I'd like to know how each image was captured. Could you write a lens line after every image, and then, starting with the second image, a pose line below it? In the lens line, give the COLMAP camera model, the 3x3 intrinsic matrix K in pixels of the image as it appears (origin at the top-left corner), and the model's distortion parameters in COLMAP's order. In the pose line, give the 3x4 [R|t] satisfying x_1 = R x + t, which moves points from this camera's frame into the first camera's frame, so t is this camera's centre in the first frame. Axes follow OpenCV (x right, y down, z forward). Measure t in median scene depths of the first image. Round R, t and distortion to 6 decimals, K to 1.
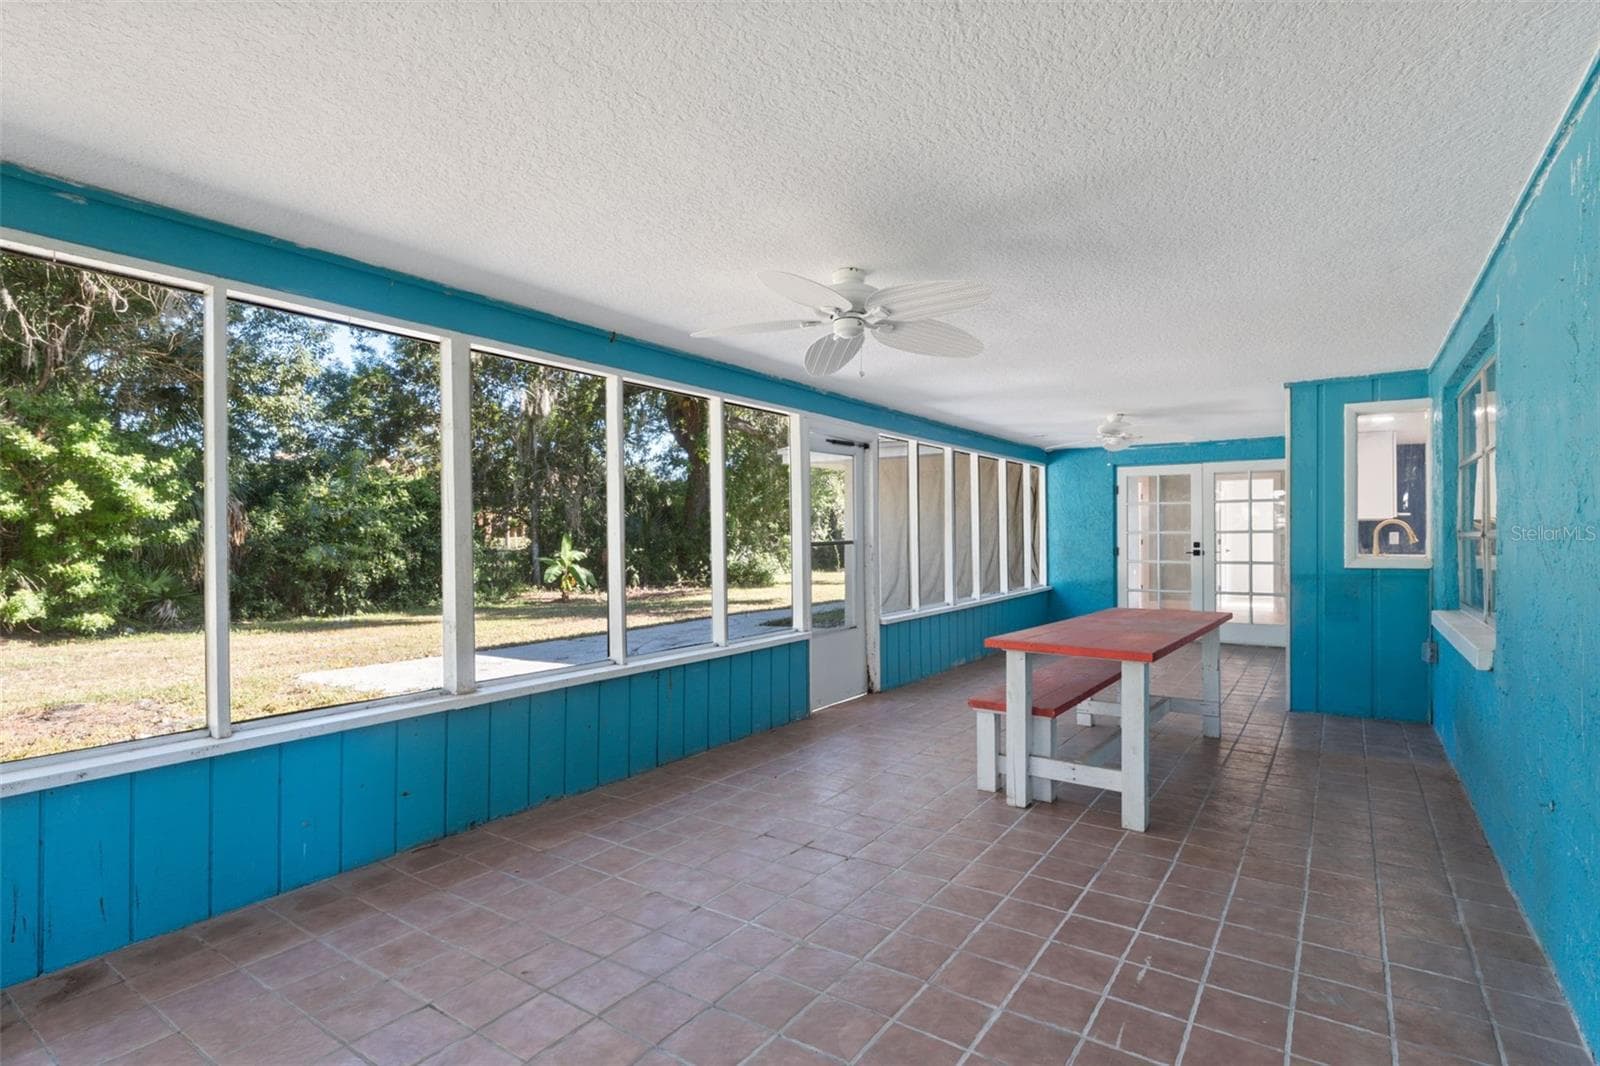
lens RADIAL K [[807.7, 0, 800.0], [0, 807.7, 533.0], [0, 0, 1]] dist [-0.002252, -0.000317]
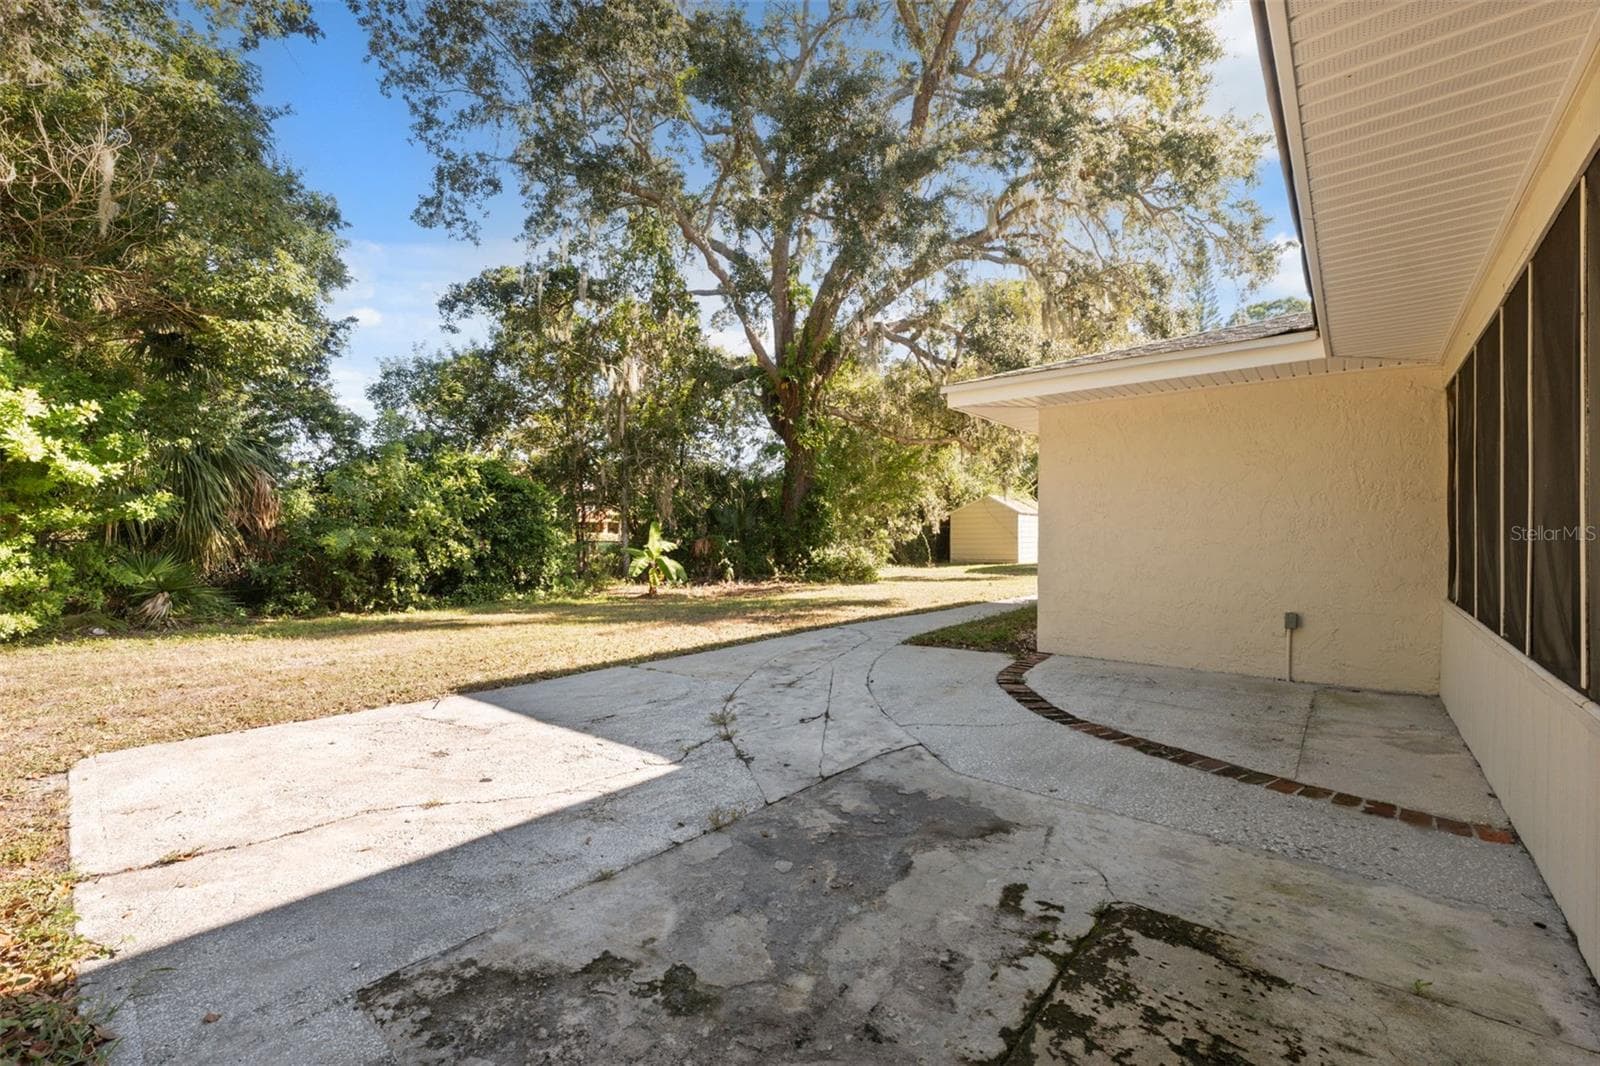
lens RADIAL K [[672.0, 0, 796.2], [0, 672.0, 537.5], [0, 0, 1]] dist [-0.000453, -0.000623]
pose [[0.994751, 0.007916, -0.102021, -0.055986], [-0.007326, 0.999954, 0.006157, 0.012395], [0.102065, -0.005378, 0.994763, 0.271705]]
